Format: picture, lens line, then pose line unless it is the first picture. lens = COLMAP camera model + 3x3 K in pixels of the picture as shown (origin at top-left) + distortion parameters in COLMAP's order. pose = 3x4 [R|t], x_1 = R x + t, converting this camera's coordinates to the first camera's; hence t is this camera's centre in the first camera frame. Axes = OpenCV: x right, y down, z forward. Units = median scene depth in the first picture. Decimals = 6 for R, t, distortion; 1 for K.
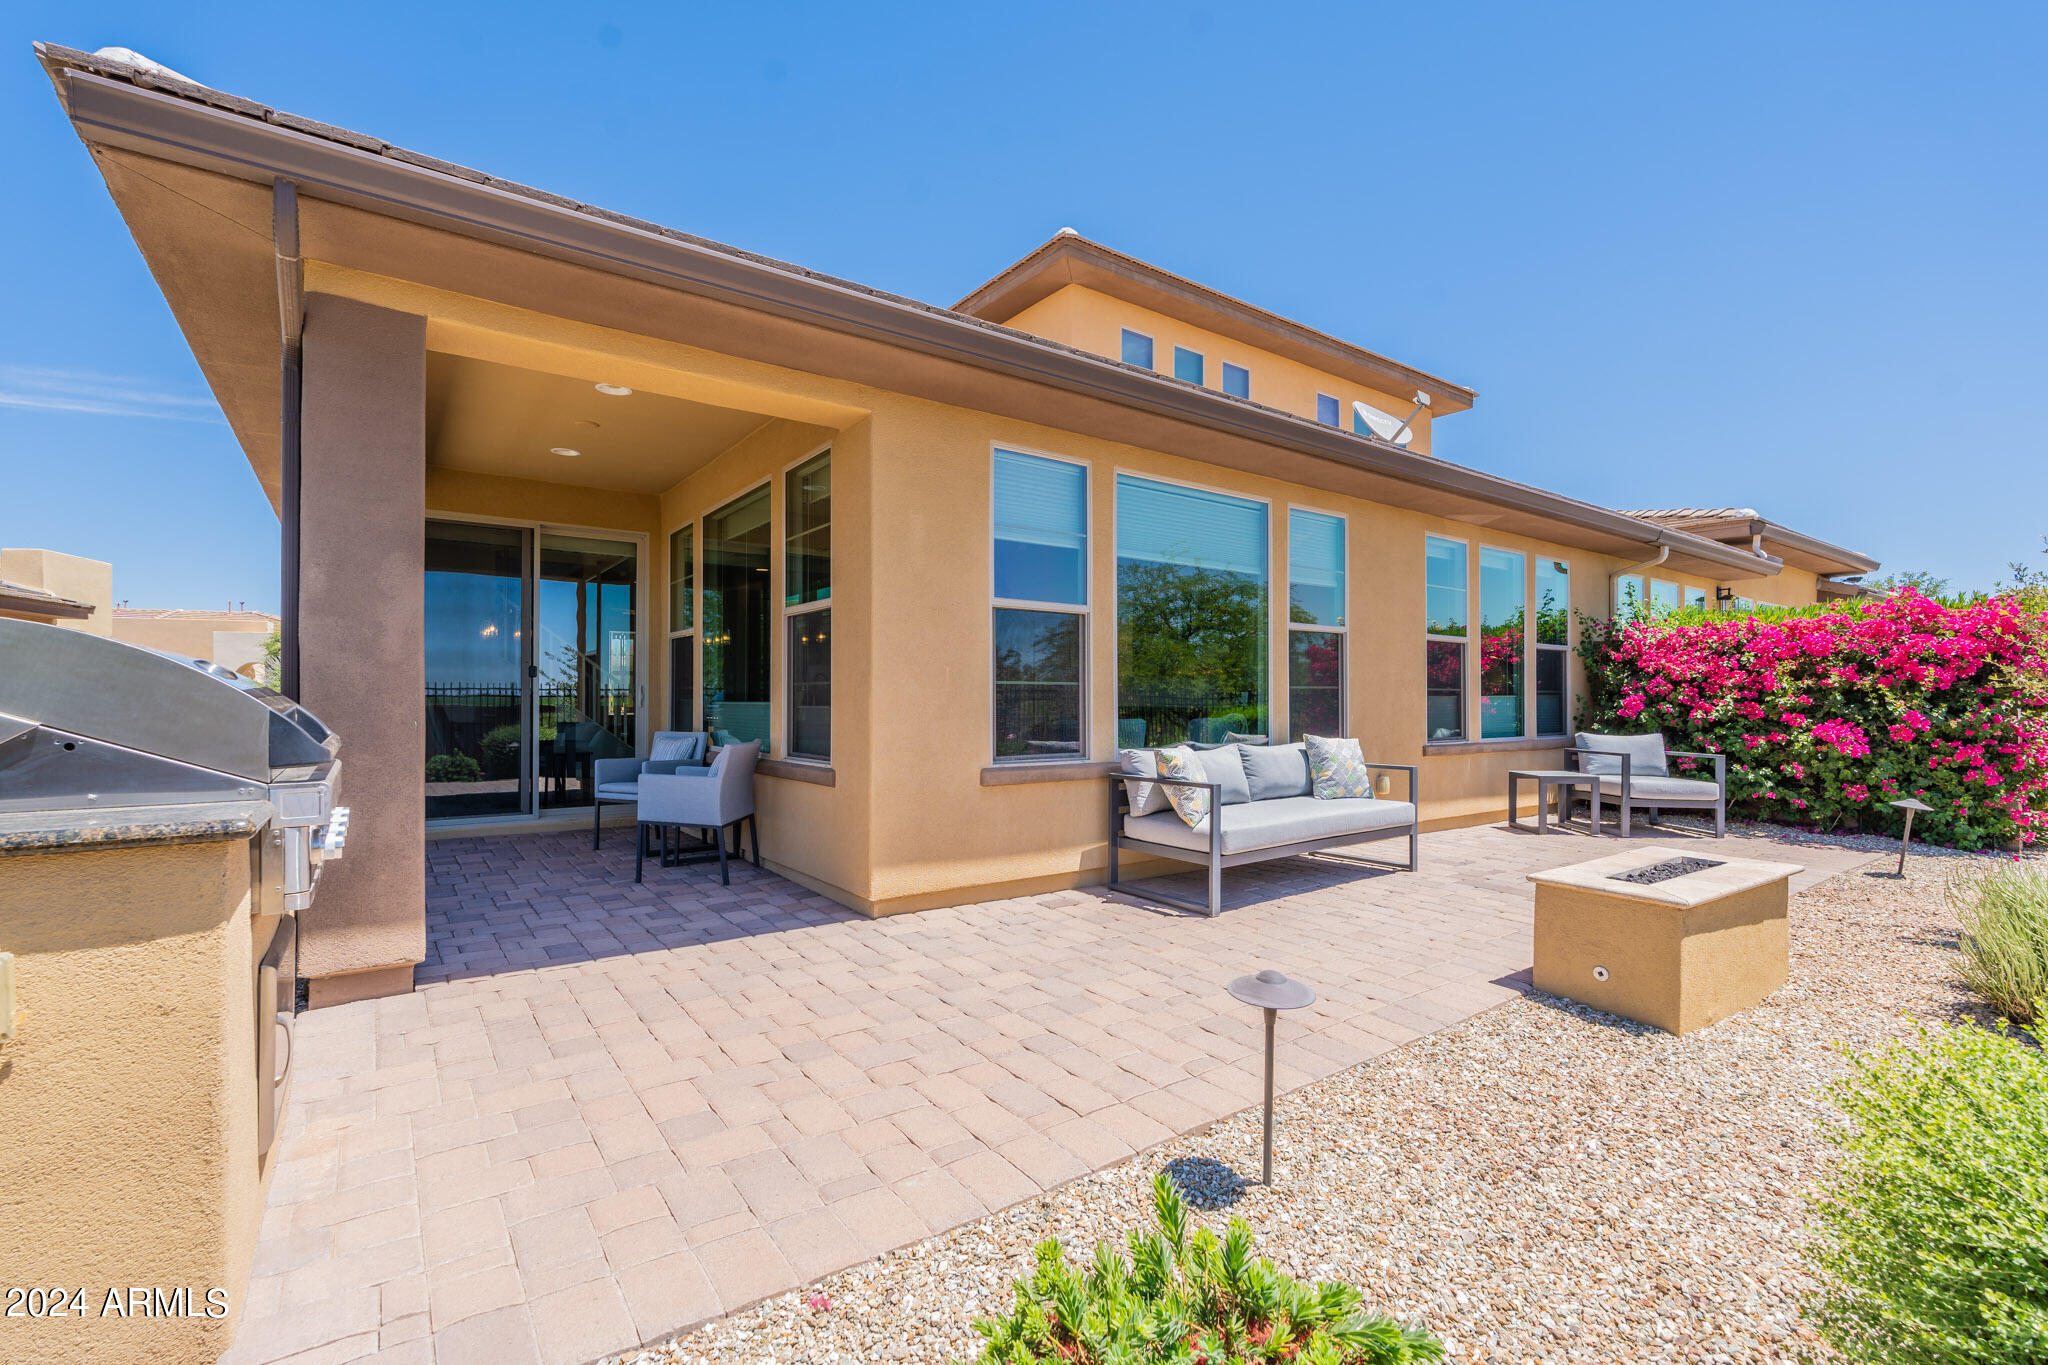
lens RADIAL K [[907.0, 0, 1022.4], [0, 907.0, 678.2], [0, 0, 1]] dist [0.004406, -0.000265]
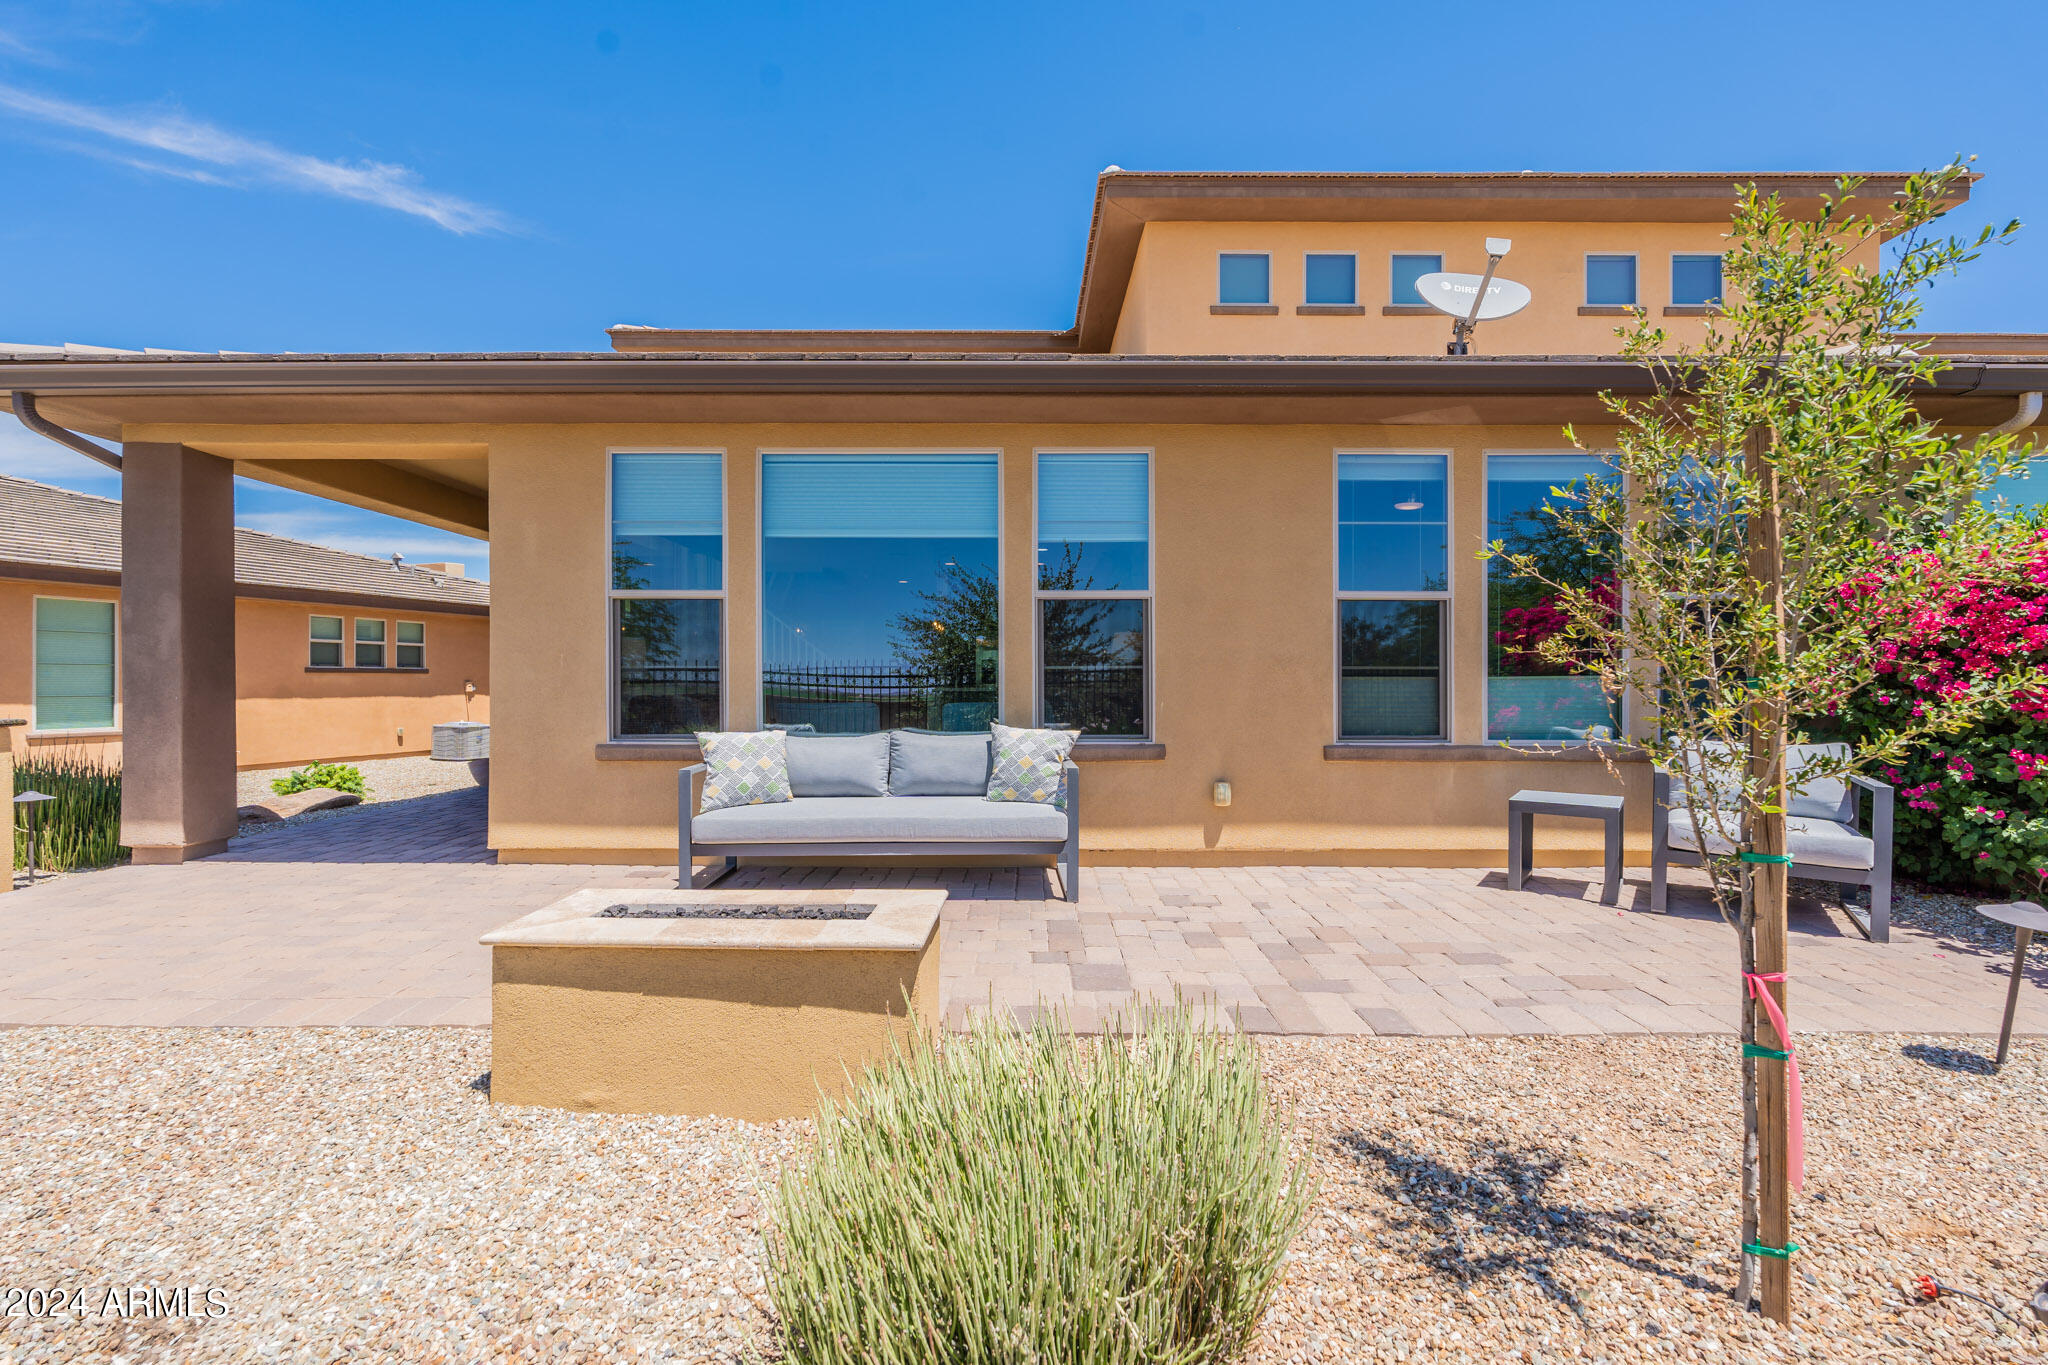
lens RADIAL K [[907.0, 0, 1008.6], [0, 907.0, 681.1], [0, 0, 1]] dist [0.004406, -0.000265]
pose [[0.806805, -0.004838, -0.590799, 0.575725], [0.014374, 0.999831, 0.011442, 0.008975], [0.590643, -0.017724, 0.806738, 0.225357]]
